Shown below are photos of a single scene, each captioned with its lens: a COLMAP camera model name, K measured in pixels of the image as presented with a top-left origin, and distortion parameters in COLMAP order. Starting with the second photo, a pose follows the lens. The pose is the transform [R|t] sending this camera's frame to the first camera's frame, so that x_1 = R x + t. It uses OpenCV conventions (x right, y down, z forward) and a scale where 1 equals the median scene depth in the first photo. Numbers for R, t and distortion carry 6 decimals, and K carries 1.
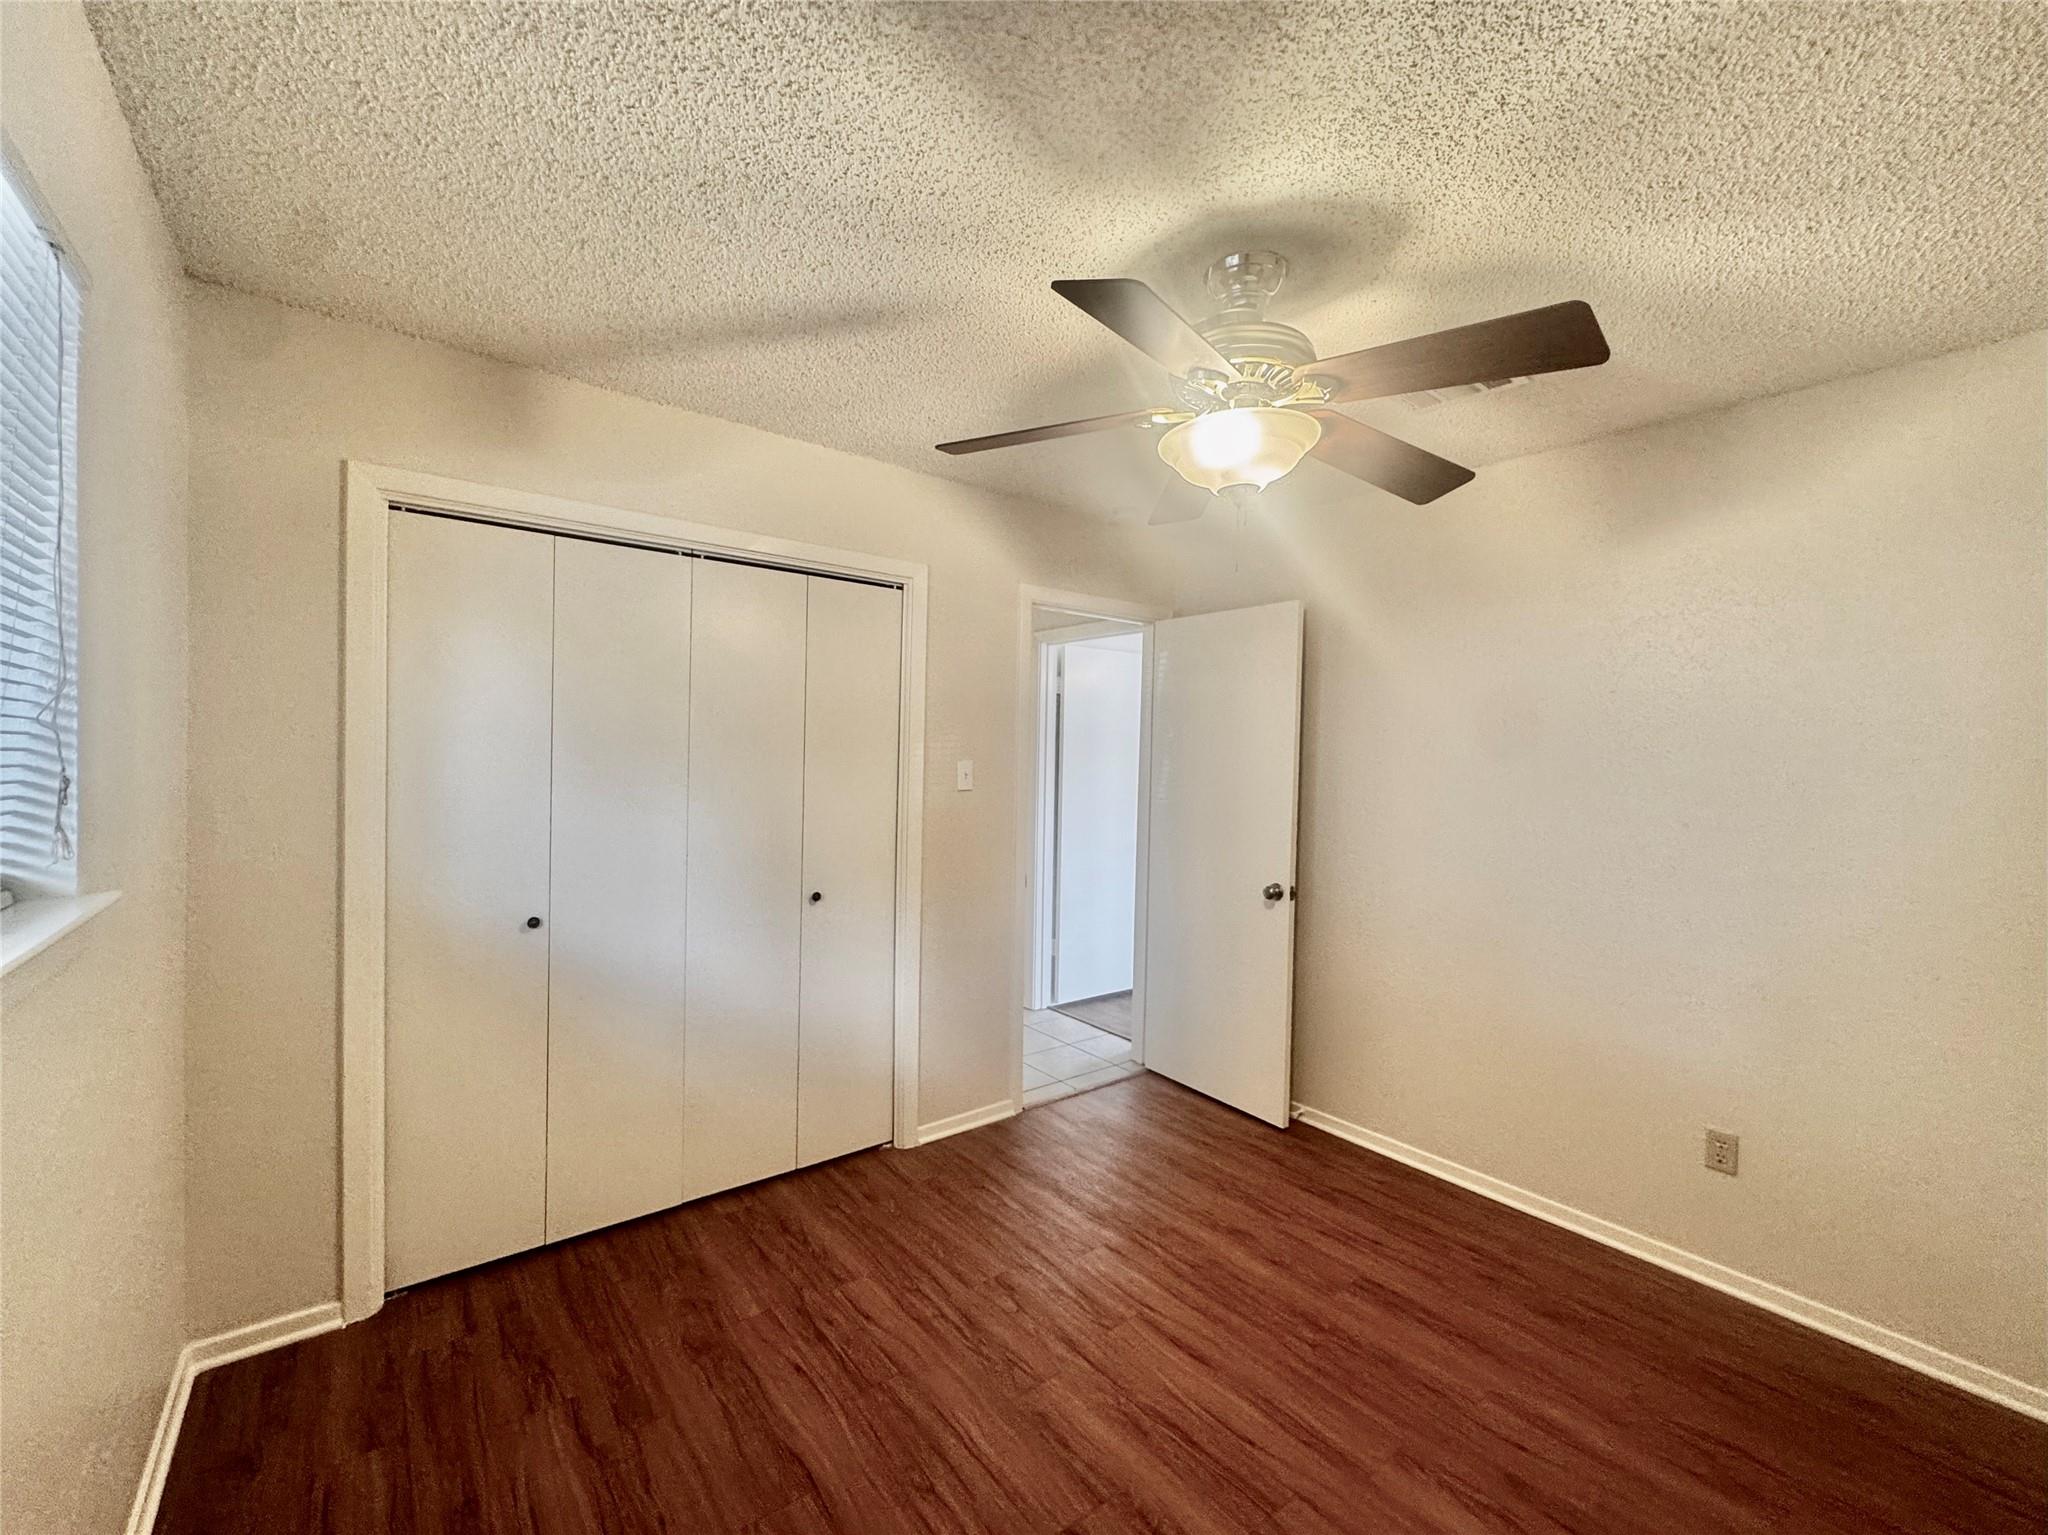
lens RADIAL K [[837.4, 0, 1027.4], [0, 837.4, 771.7], [0, 0, 1]] dist [-0.003662, -0.000310]
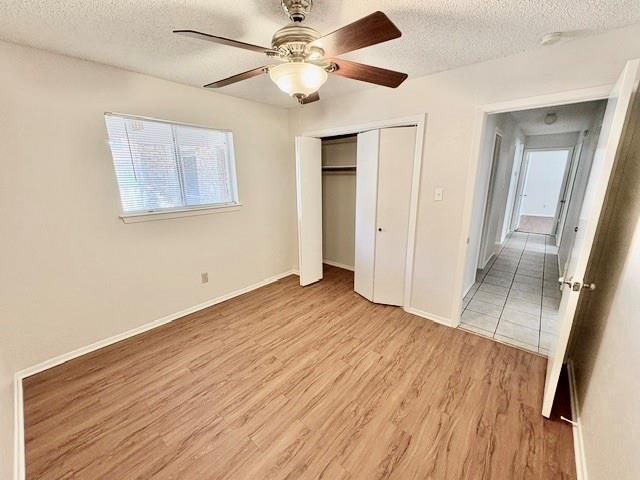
lens RADIAL K [[255.5, 0, 323.8], [0, 255.5, 241.7], [0, 0, 1]] dist [0.001824, 0.000368]
pose [[0.190851, 0.222878, -0.955982, 0.973821], [0.008484, 0.973472, 0.228649, -0.056567], [0.981582, -0.051749, 0.183898, 0.743889]]
